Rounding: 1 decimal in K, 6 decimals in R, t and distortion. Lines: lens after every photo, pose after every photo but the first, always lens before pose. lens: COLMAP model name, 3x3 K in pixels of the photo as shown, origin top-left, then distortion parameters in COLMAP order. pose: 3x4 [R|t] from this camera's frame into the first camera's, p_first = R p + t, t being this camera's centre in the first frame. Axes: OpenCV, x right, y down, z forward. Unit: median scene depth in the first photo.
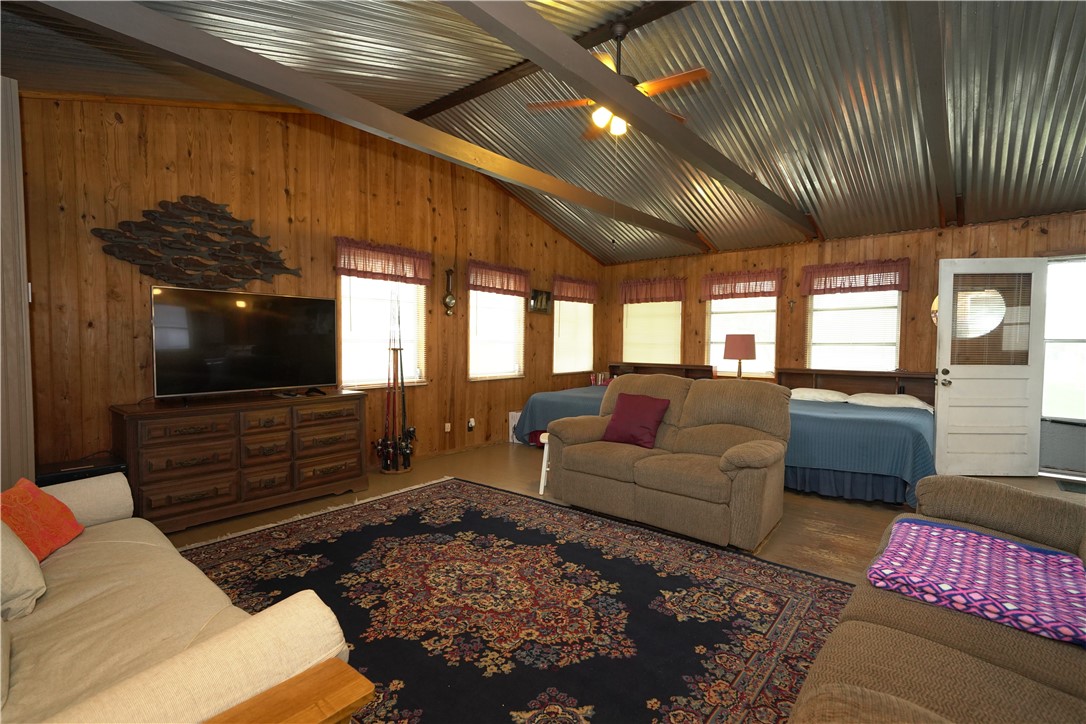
lens RADIAL K [[505.5, 0, 543.0], [0, 505.5, 359.8], [0, 0, 1]] dist [0.006092, 0.003900]
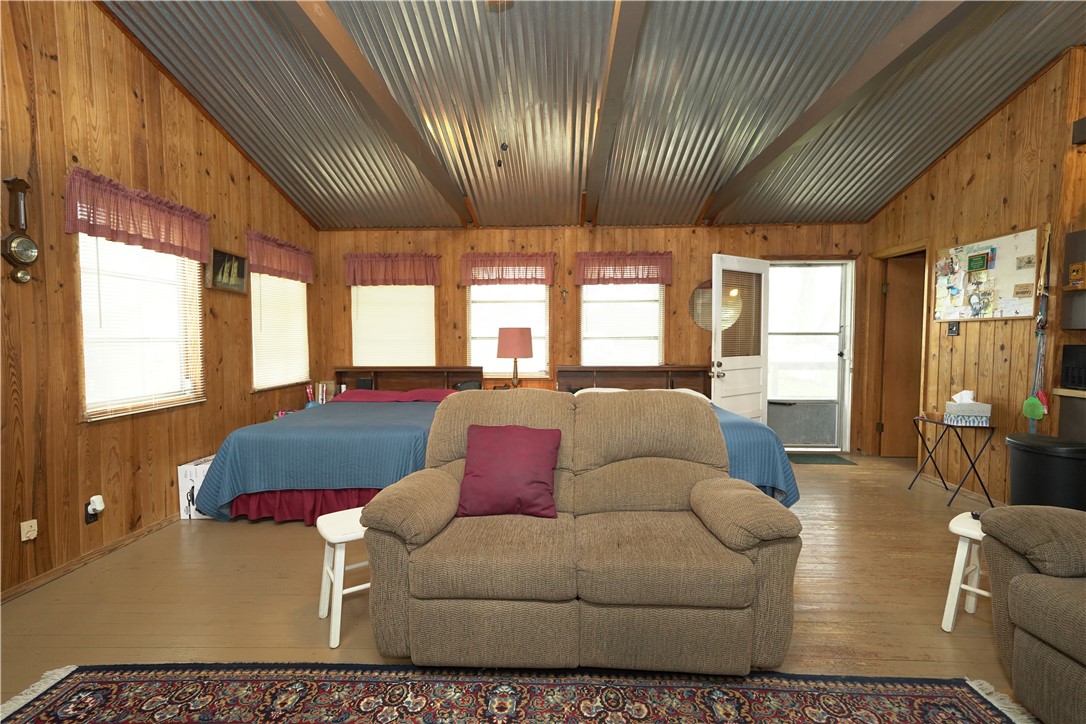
lens RADIAL K [[505.5, 0, 543.1], [0, 505.5, 362.4], [0, 0, 1]] dist [0.006092, 0.003900]
pose [[0.787280, -0.039021, 0.615360, -0.091461], [0.030462, 0.999238, 0.024390, -0.012327], [-0.615843, -0.000457, 0.787869, 0.317600]]
